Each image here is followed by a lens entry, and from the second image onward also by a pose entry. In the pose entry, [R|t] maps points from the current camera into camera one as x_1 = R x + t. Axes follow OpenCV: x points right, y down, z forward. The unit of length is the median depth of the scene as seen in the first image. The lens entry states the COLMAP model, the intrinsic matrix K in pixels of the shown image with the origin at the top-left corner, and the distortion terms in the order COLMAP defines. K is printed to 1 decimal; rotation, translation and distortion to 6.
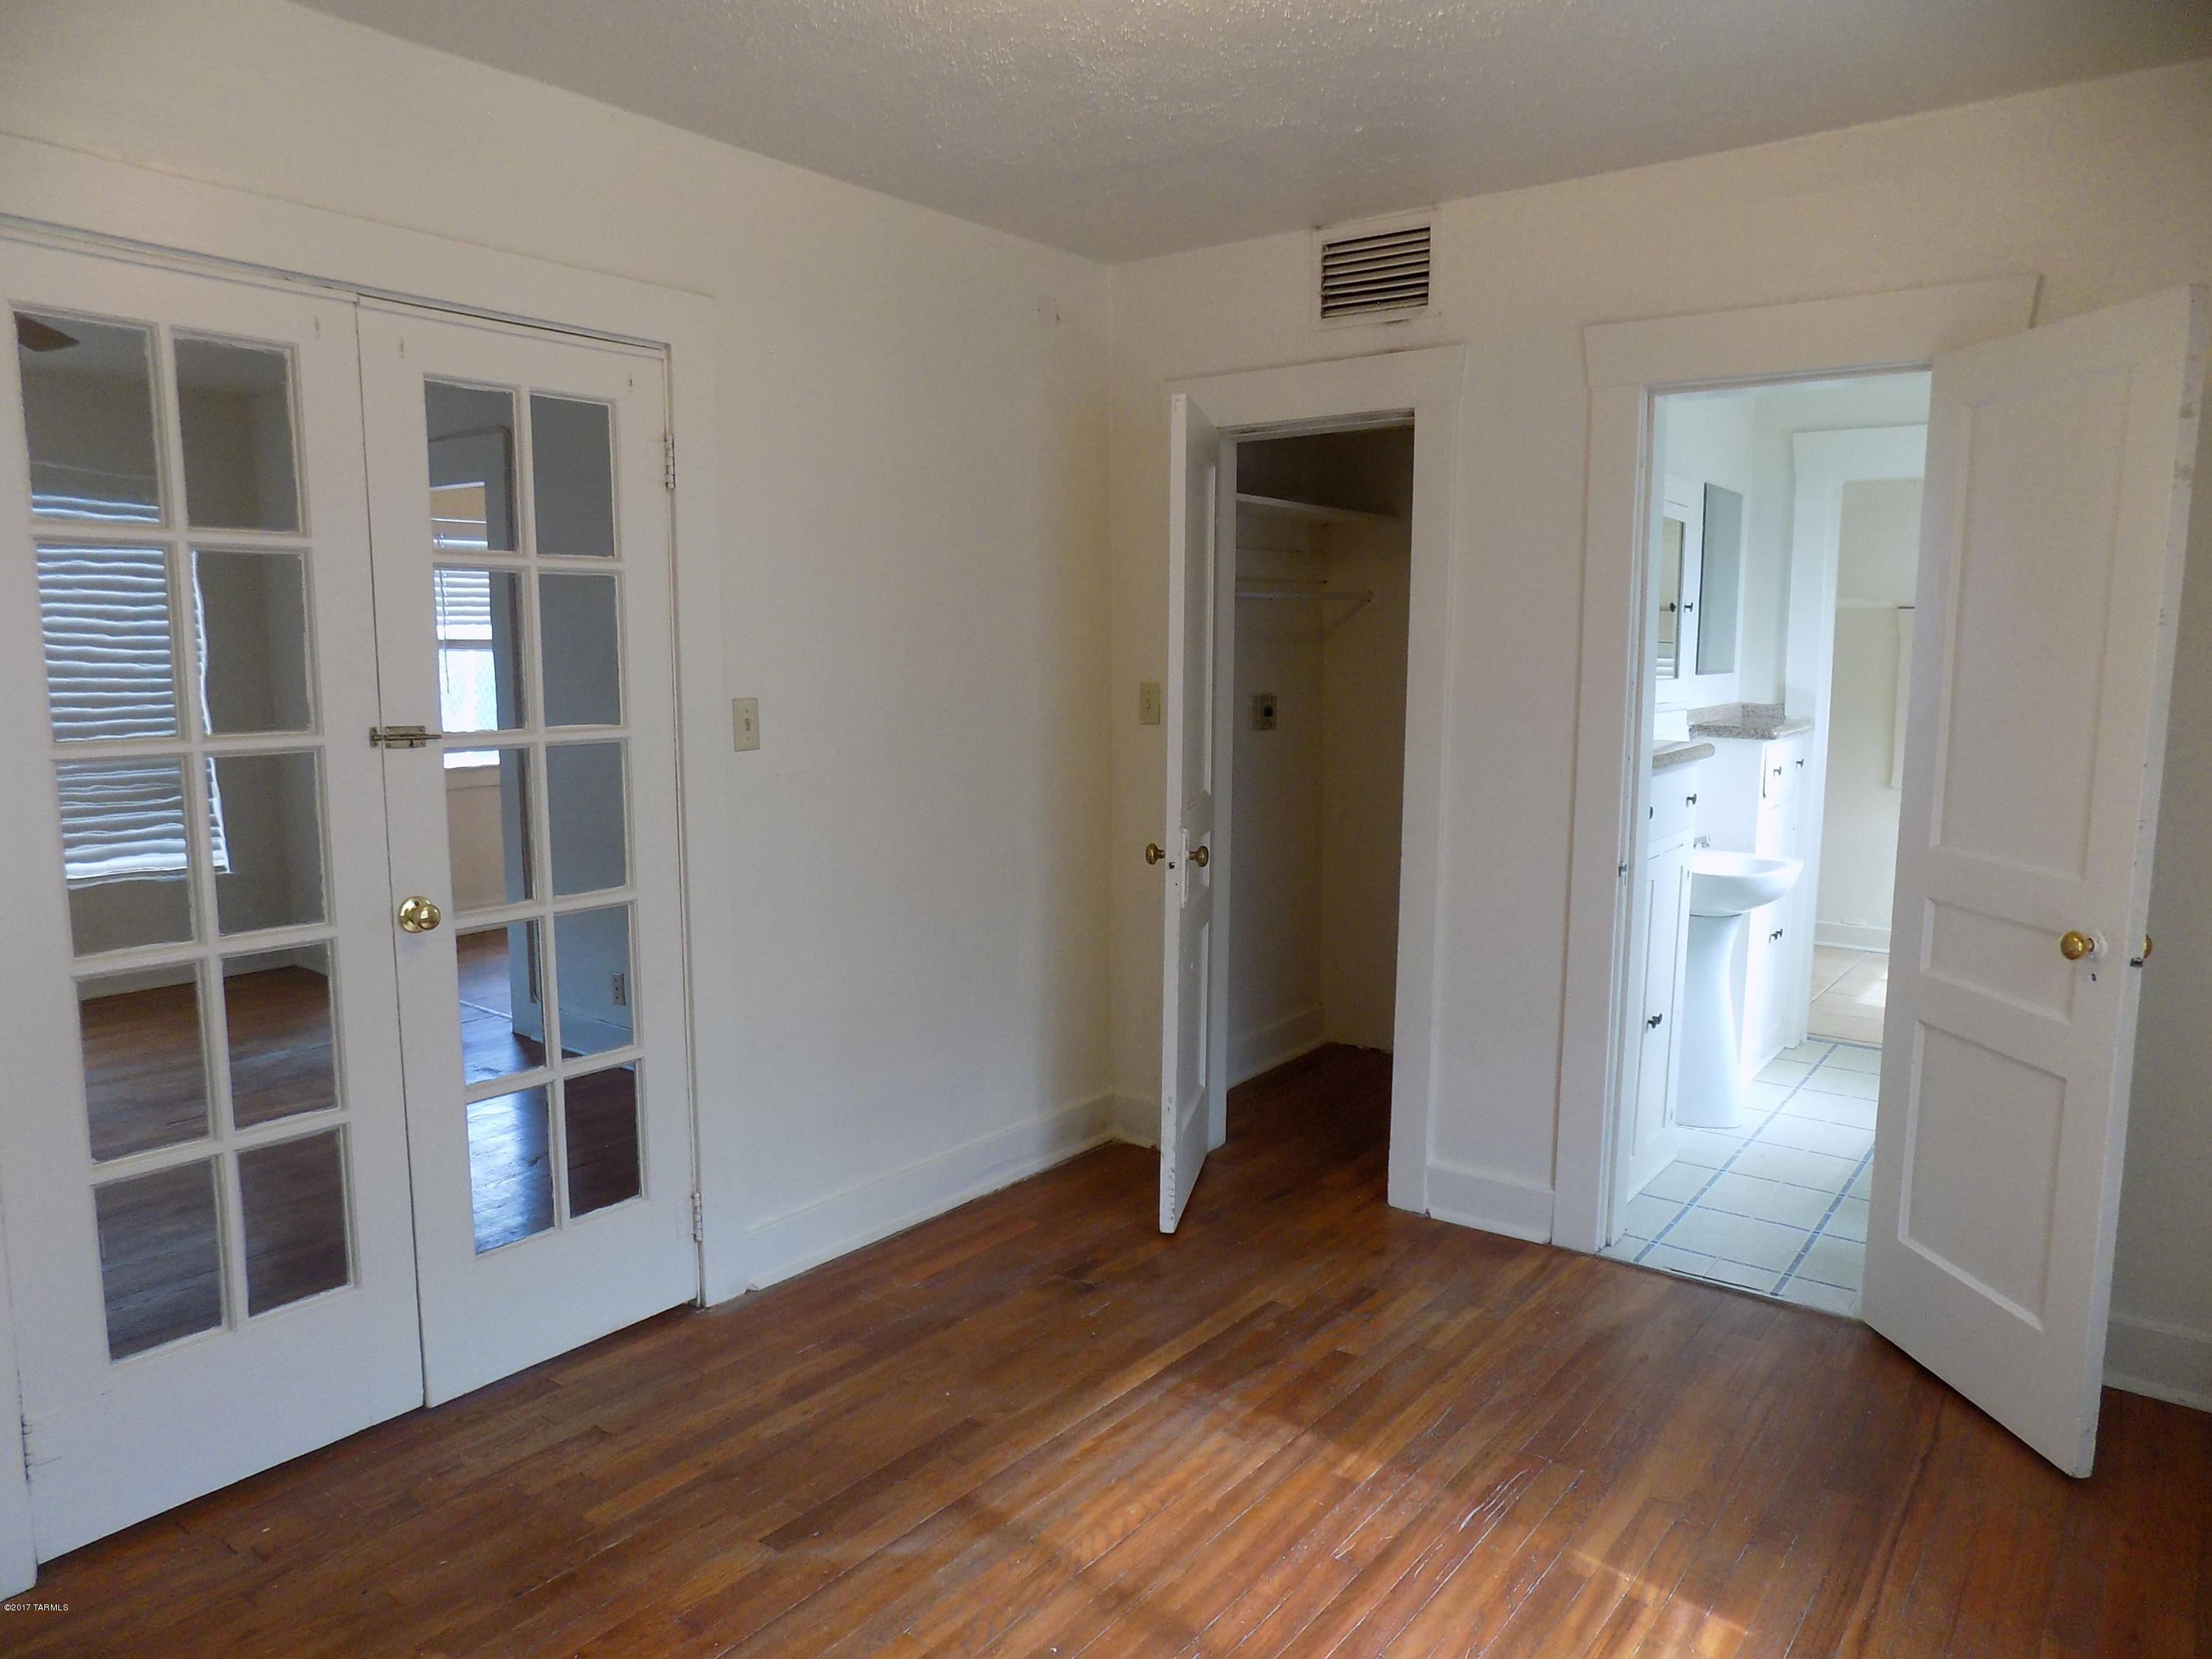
lens RADIAL K [[1485.7, 0, 1111.8], [0, 1485.7, 839.6], [0, 0, 1]] dist [-0.081758, 0.094006]
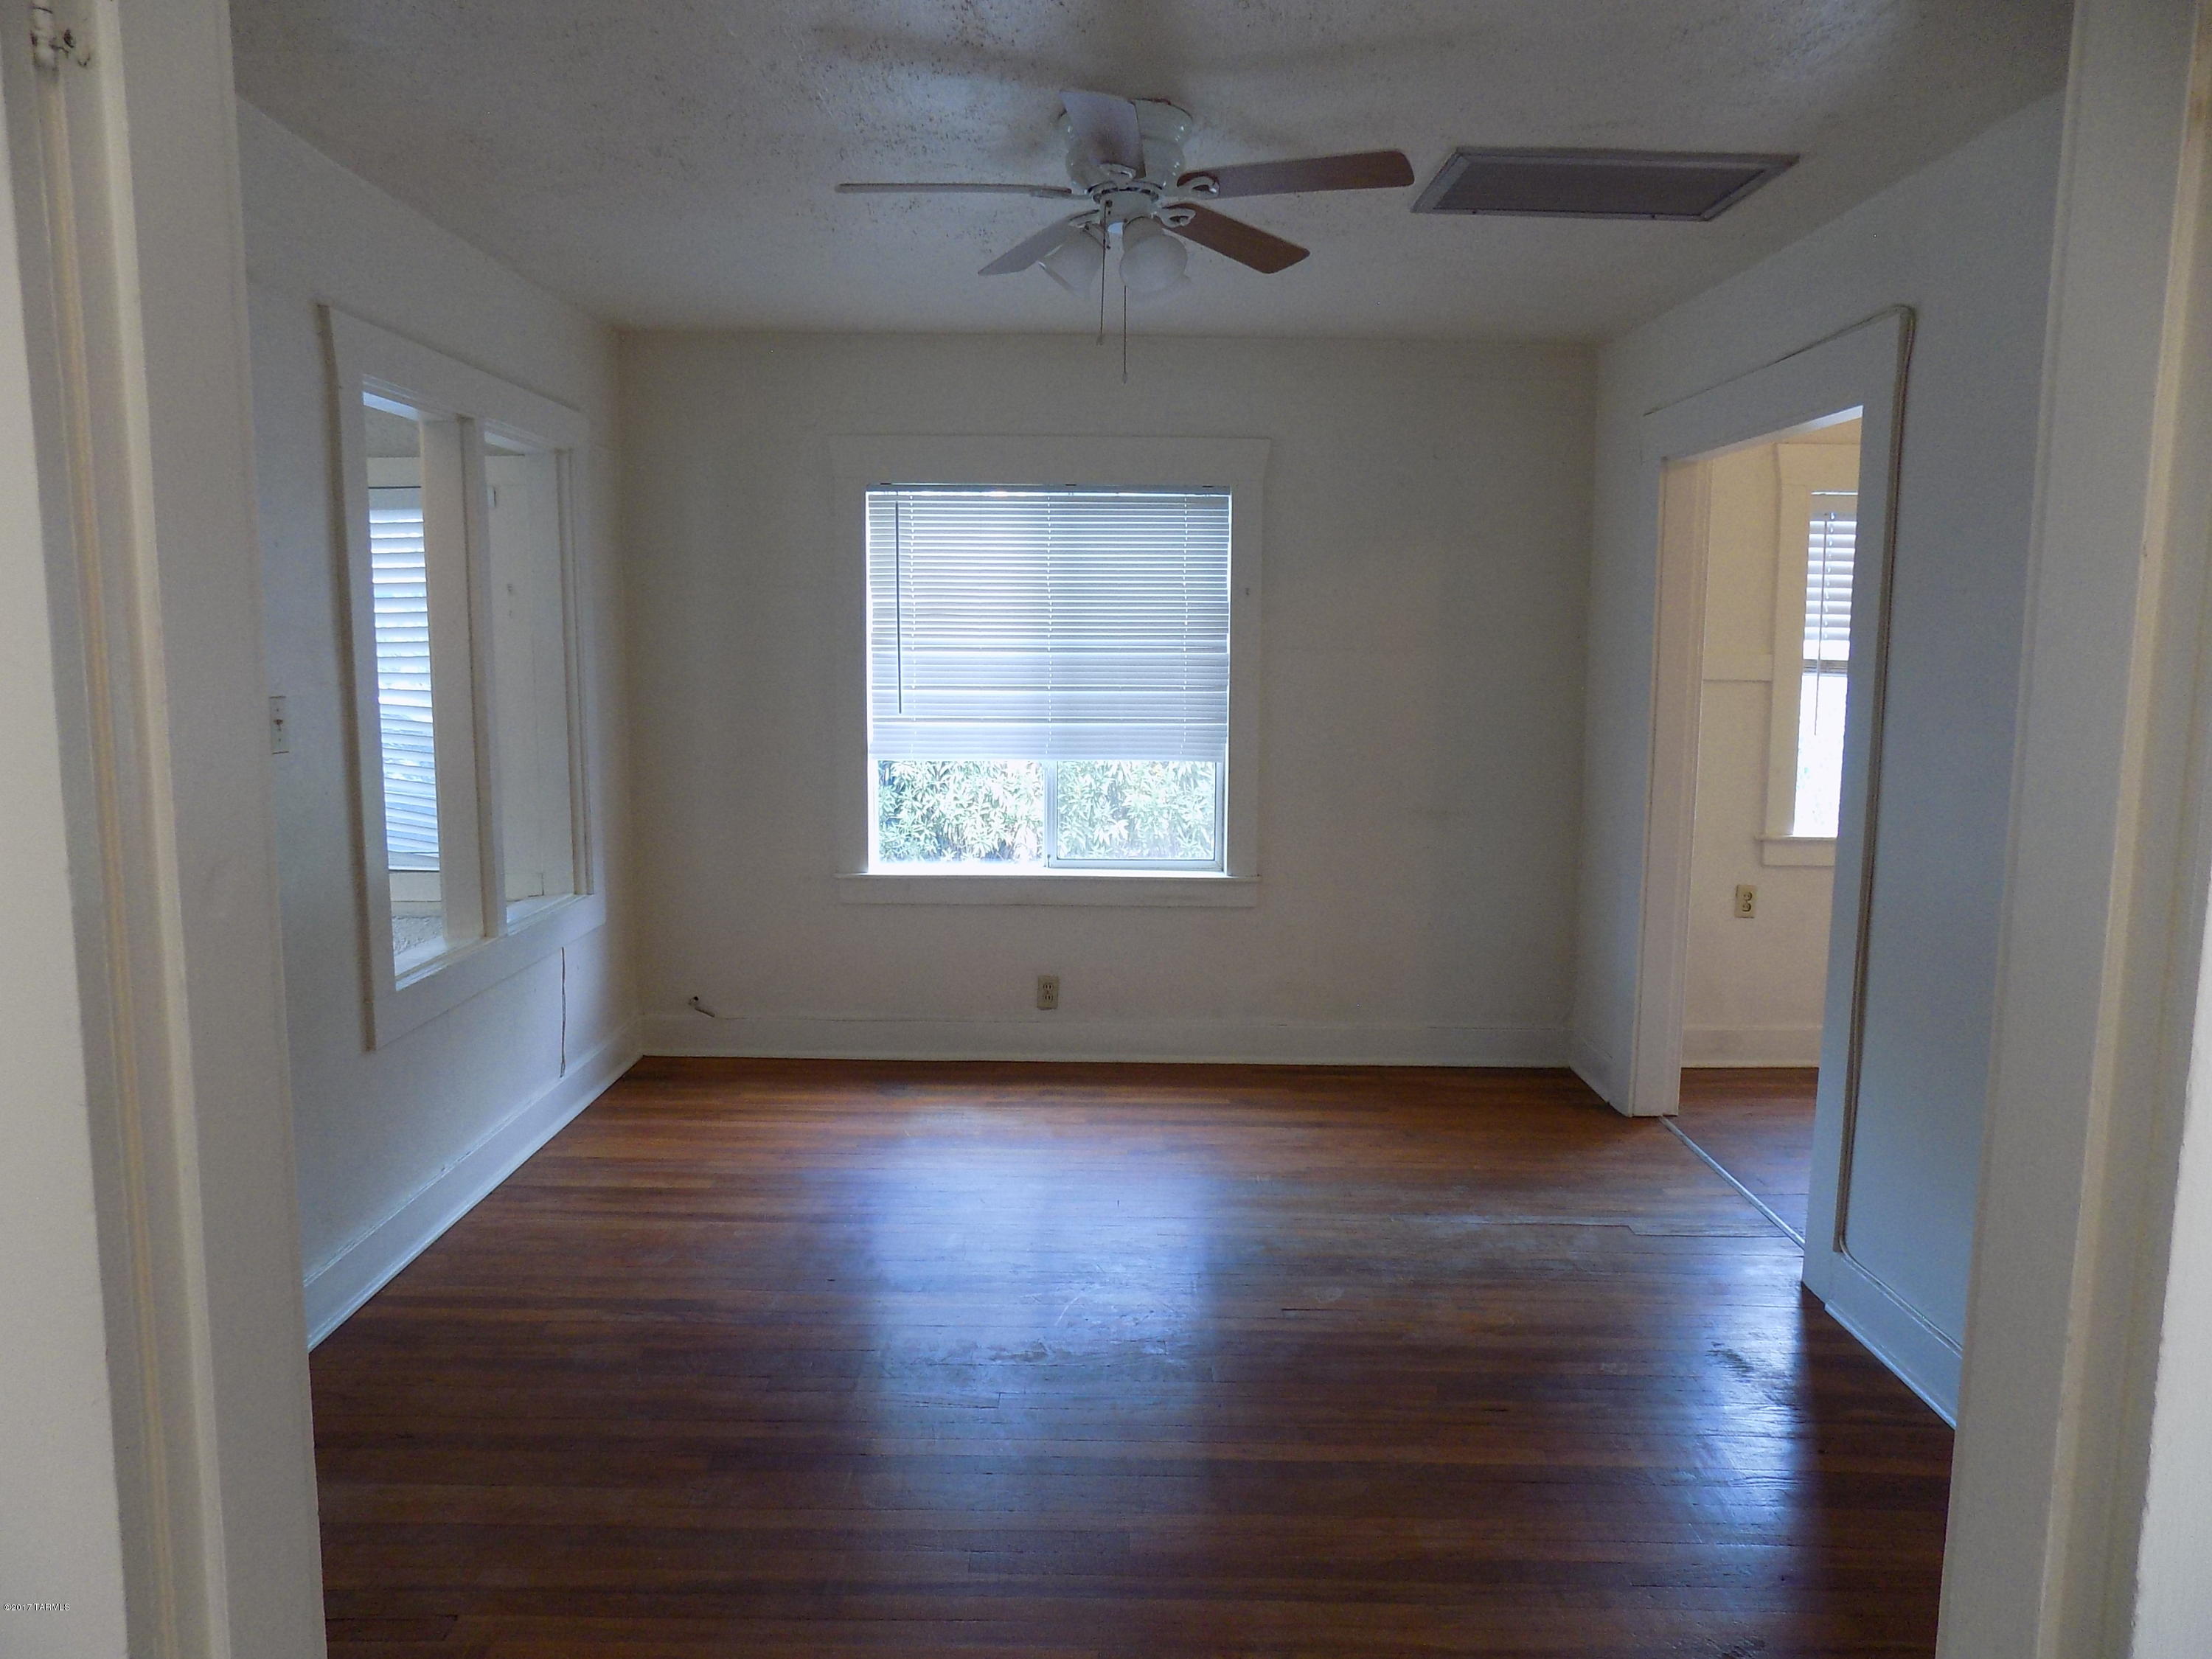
lens RADIAL K [[1494.3, 0, 1098.5], [0, 1494.3, 830.9], [0, 0, 1]] dist [-0.073542, 0.069815]
pose [[0.599131, 0.101916, -0.794138, -0.189598], [-0.112572, 0.992735, 0.042474, -0.101306], [0.792698, 0.063950, 0.606251, 0.658730]]
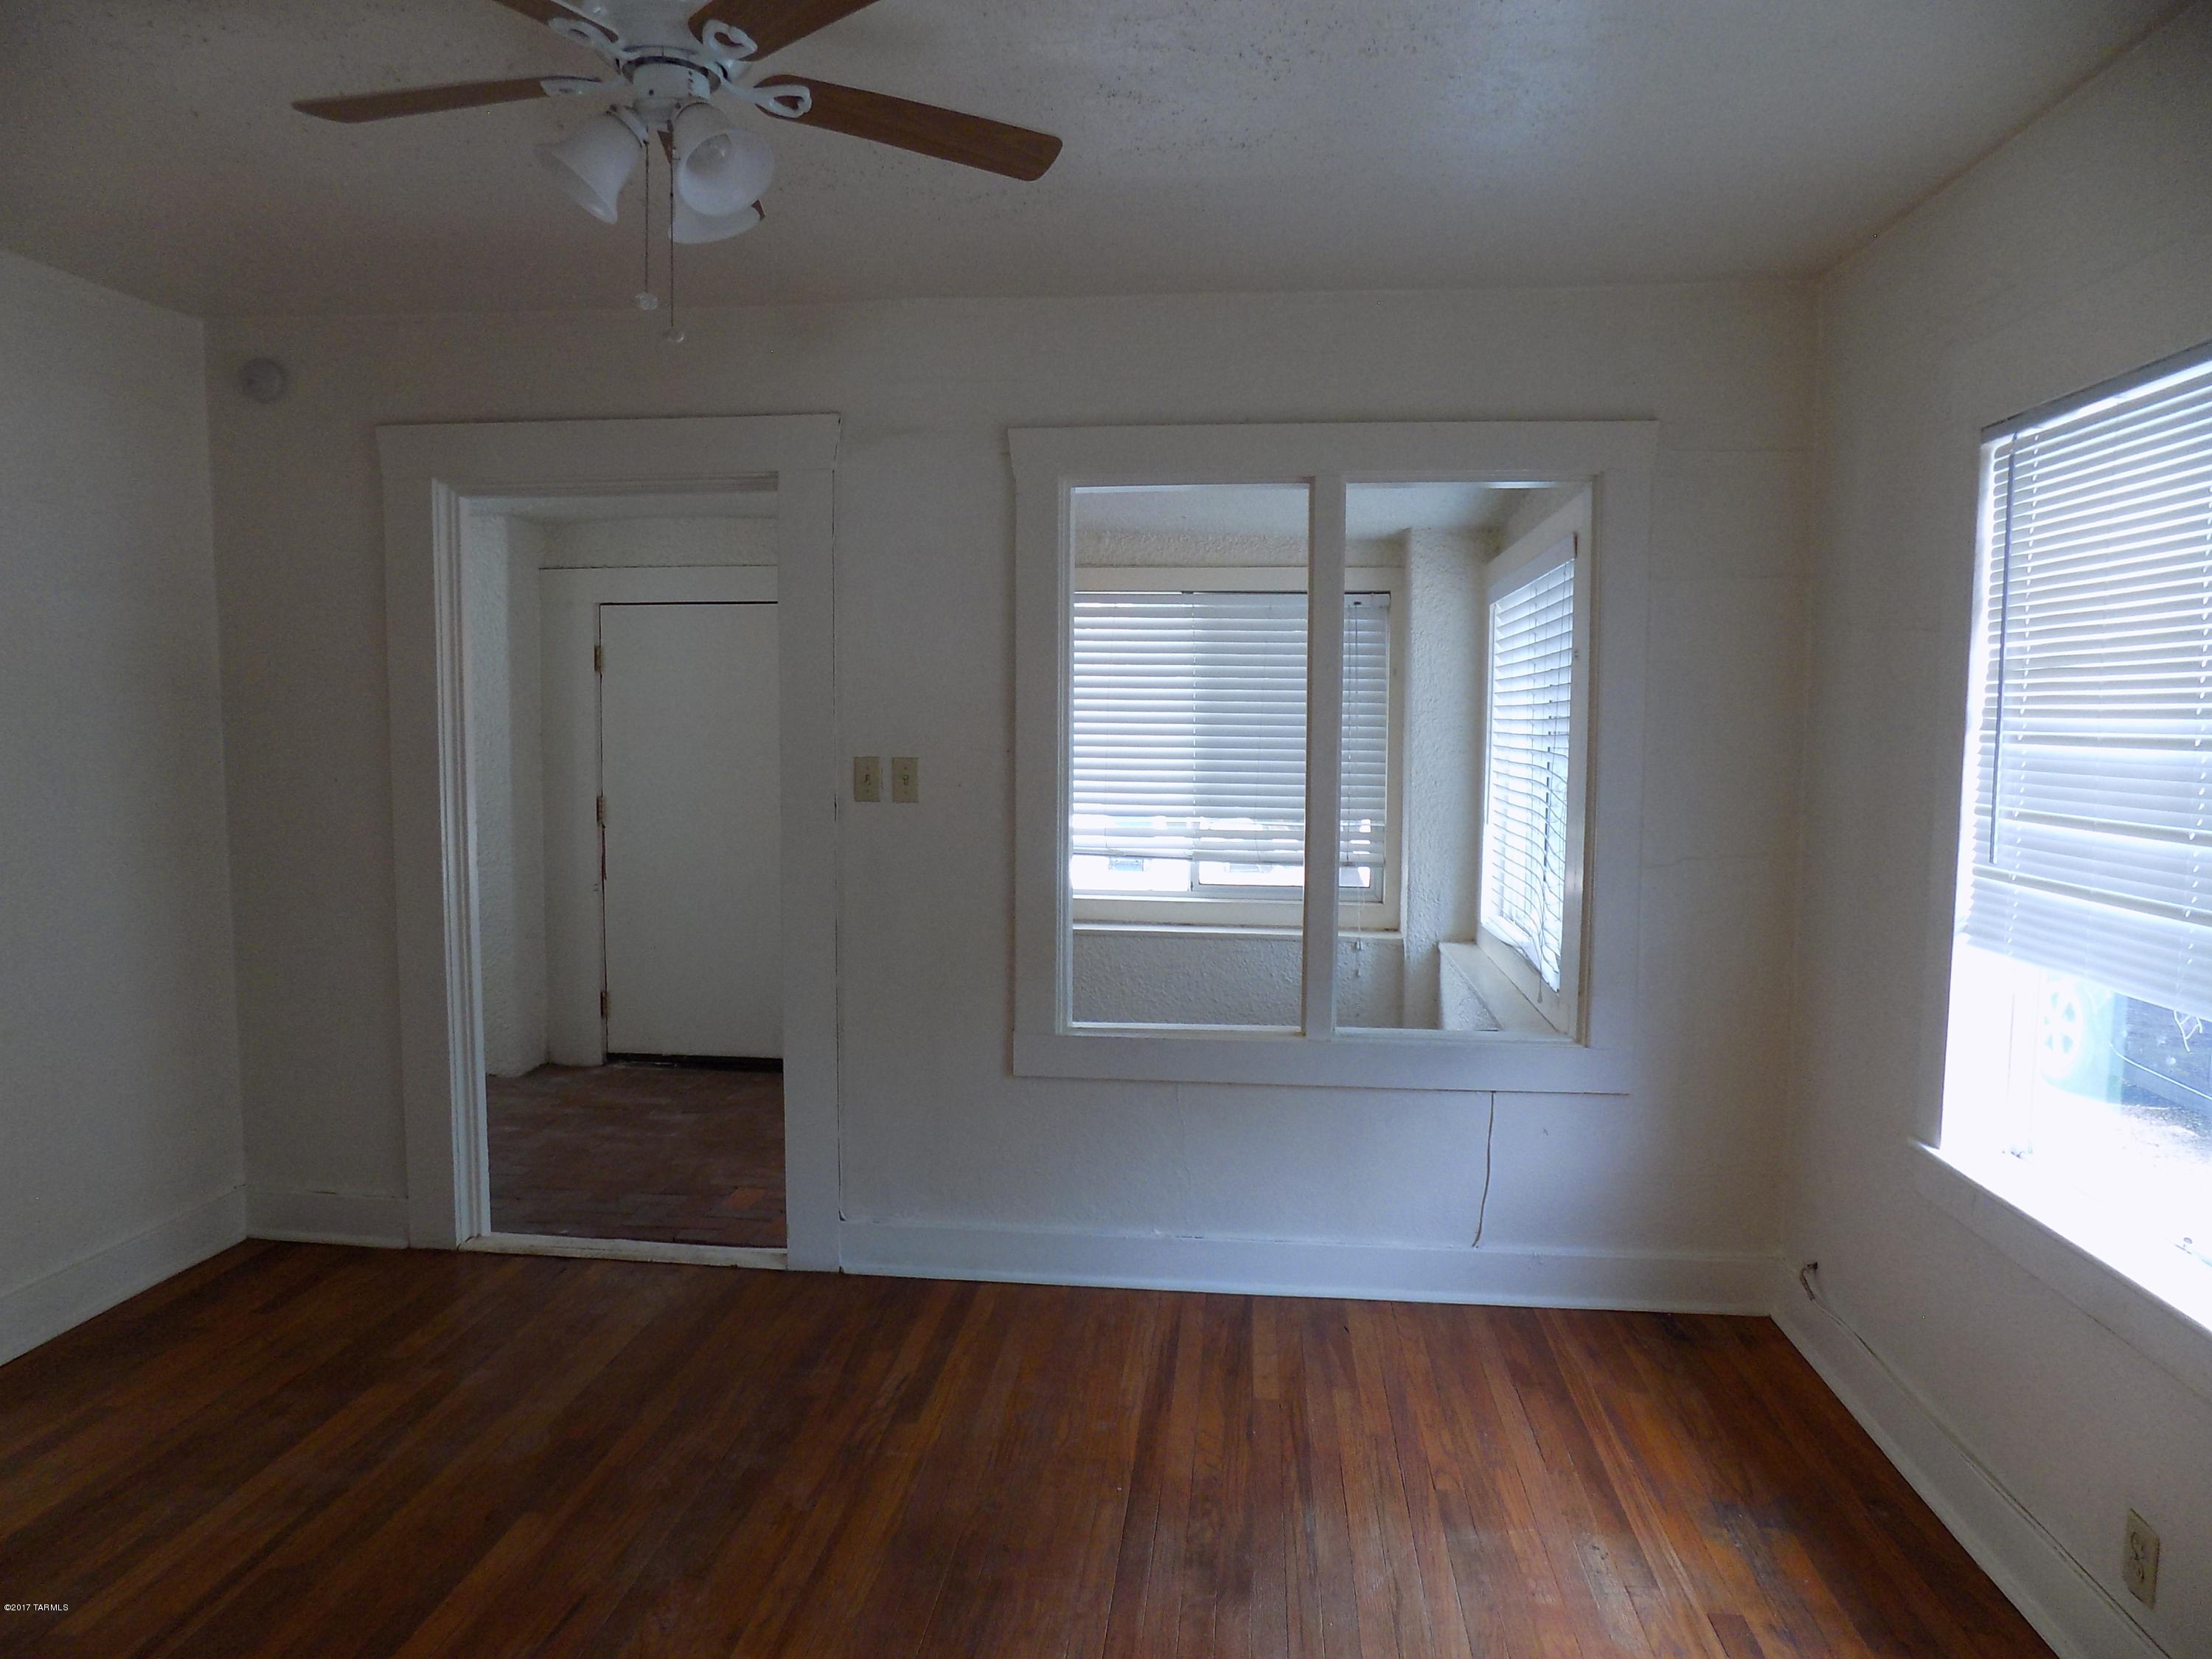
lens RADIAL K [[1494.3, 0, 1098.5], [0, 1494.3, 830.9], [0, 0, 1]] dist [-0.073542, 0.069815]
pose [[-0.857601, 0.033303, -0.513237, -0.804945], [-0.076969, 0.978353, 0.192097, -0.283693], [0.508524, 0.204246, -0.836473, 1.974789]]
